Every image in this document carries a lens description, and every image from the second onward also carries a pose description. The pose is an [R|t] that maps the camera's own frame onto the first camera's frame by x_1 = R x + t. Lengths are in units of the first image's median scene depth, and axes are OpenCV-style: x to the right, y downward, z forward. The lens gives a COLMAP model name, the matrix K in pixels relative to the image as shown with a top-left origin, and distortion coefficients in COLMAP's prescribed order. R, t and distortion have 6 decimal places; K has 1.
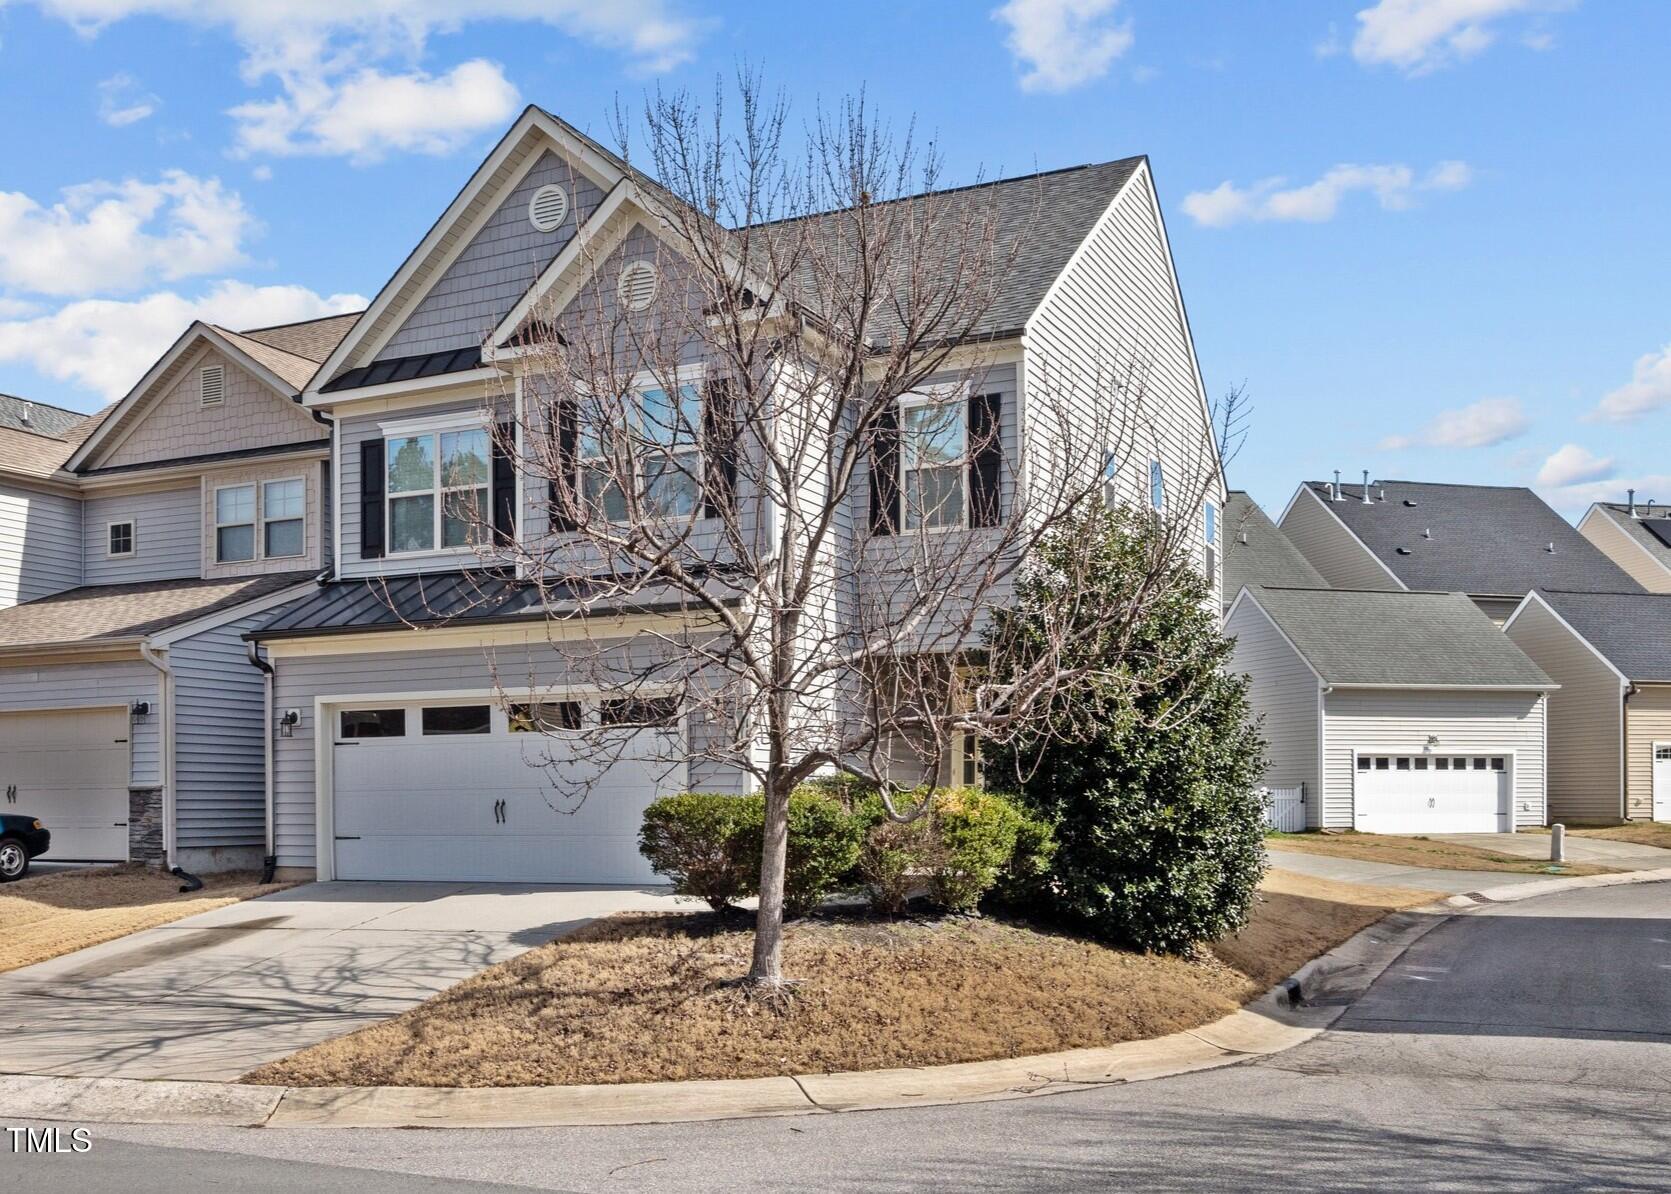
lens RADIAL K [[1611.7, 0, 832.5], [0, 1611.7, 602.6], [0, 0, 1]] dist [0.000587, 0.000000]
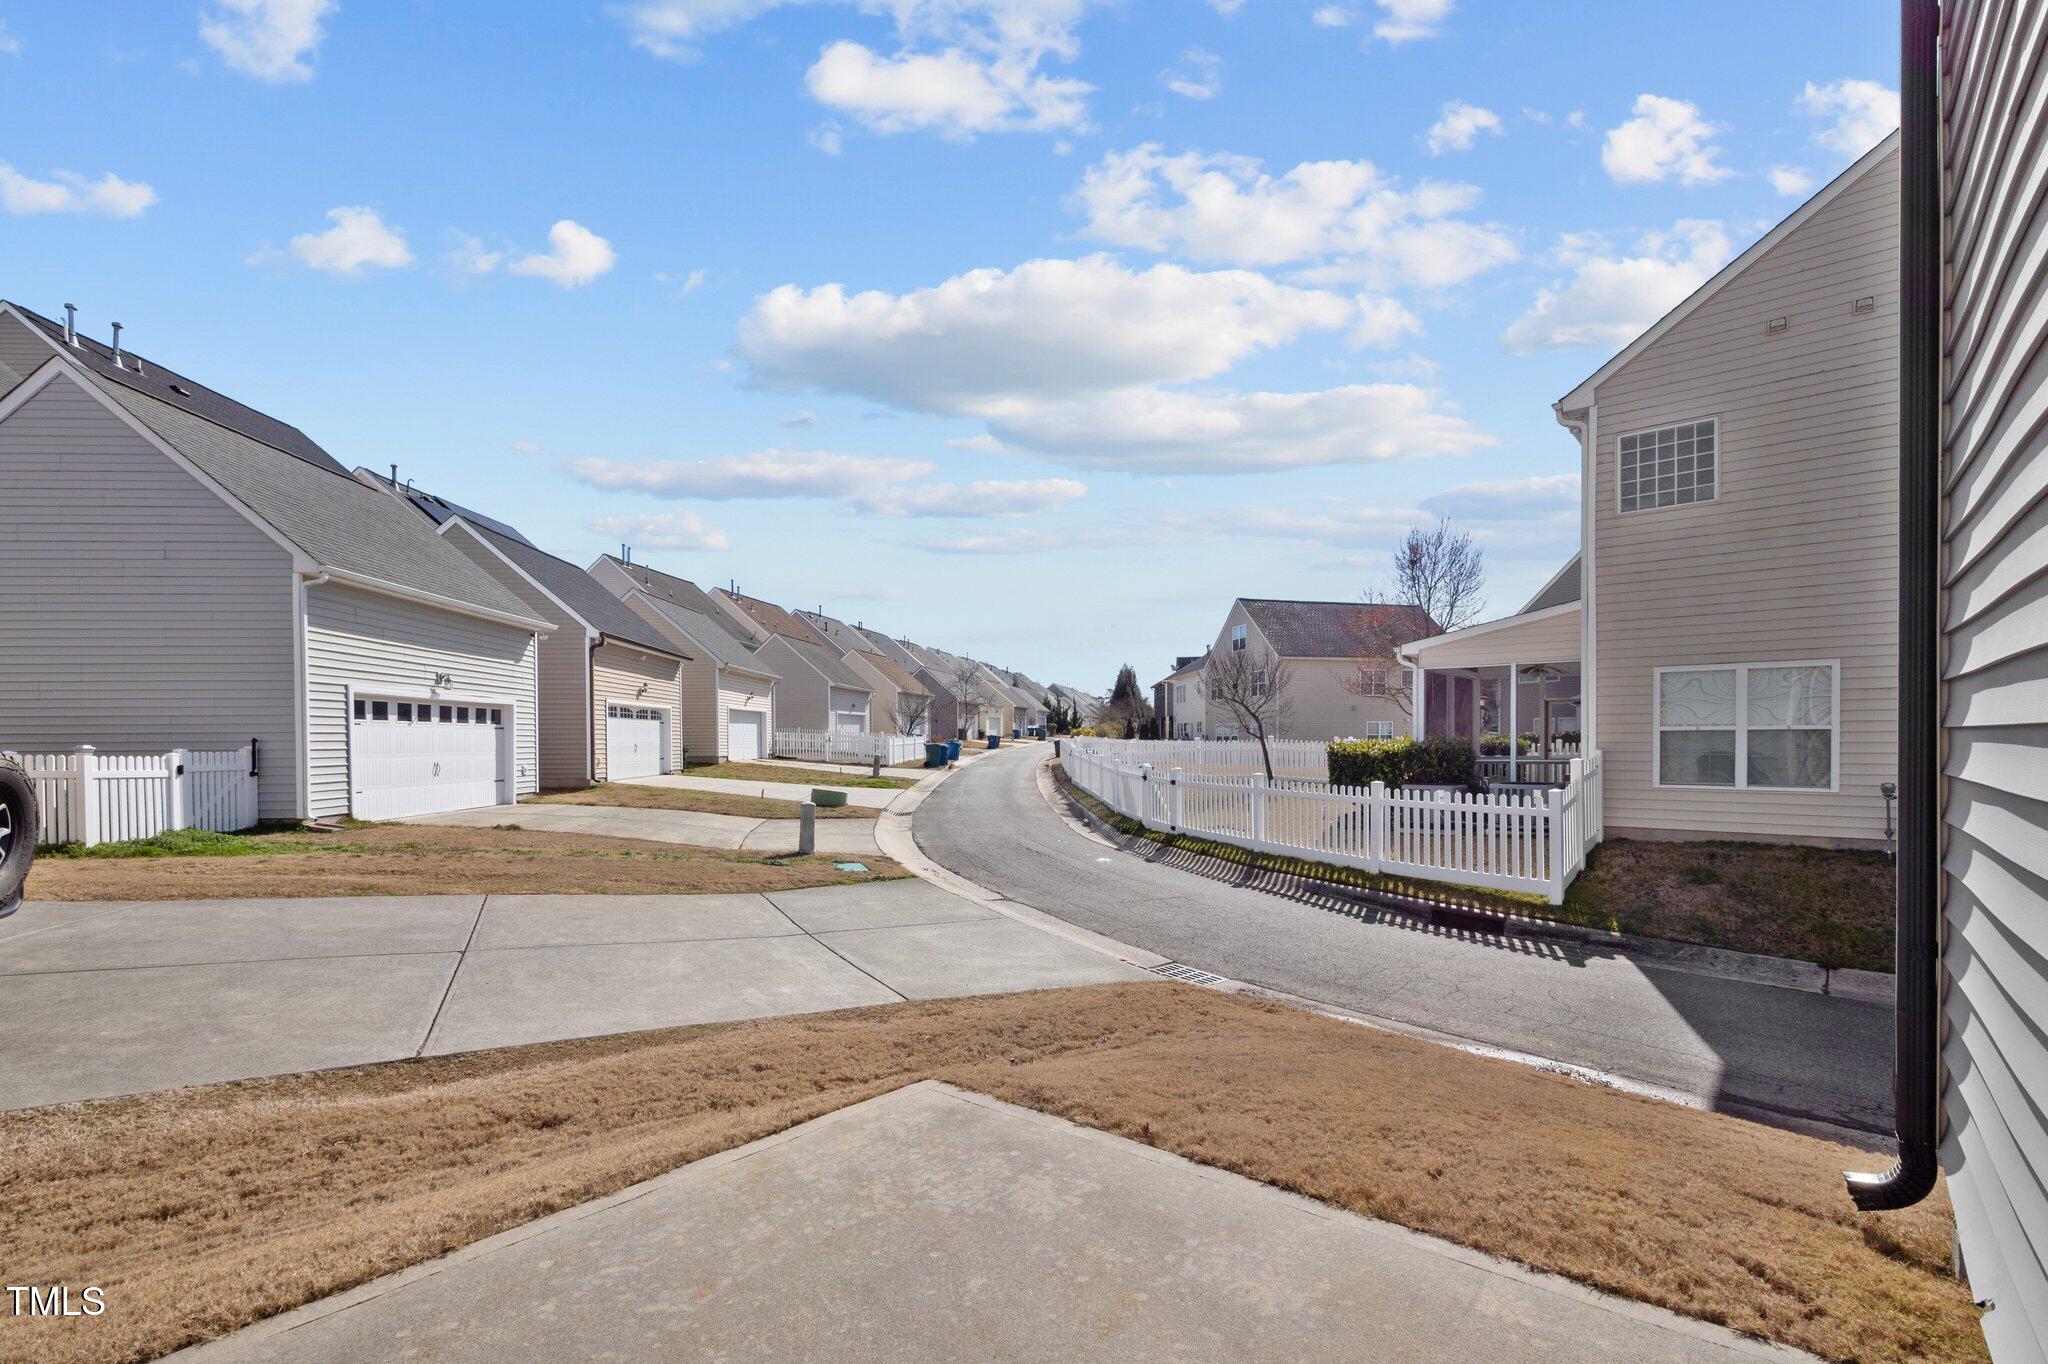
lens RADIAL K [[879.6, 0, 993.6], [0, 879.6, 753.0], [0, 0, 1]] dist [-0.005278, 0.000966]
pose [[0.286979, -0.008560, 0.957899, 0.076832], [-0.118493, 0.991963, 0.044364, 0.071395], [-0.950580, -0.126236, 0.283658, 0.660520]]
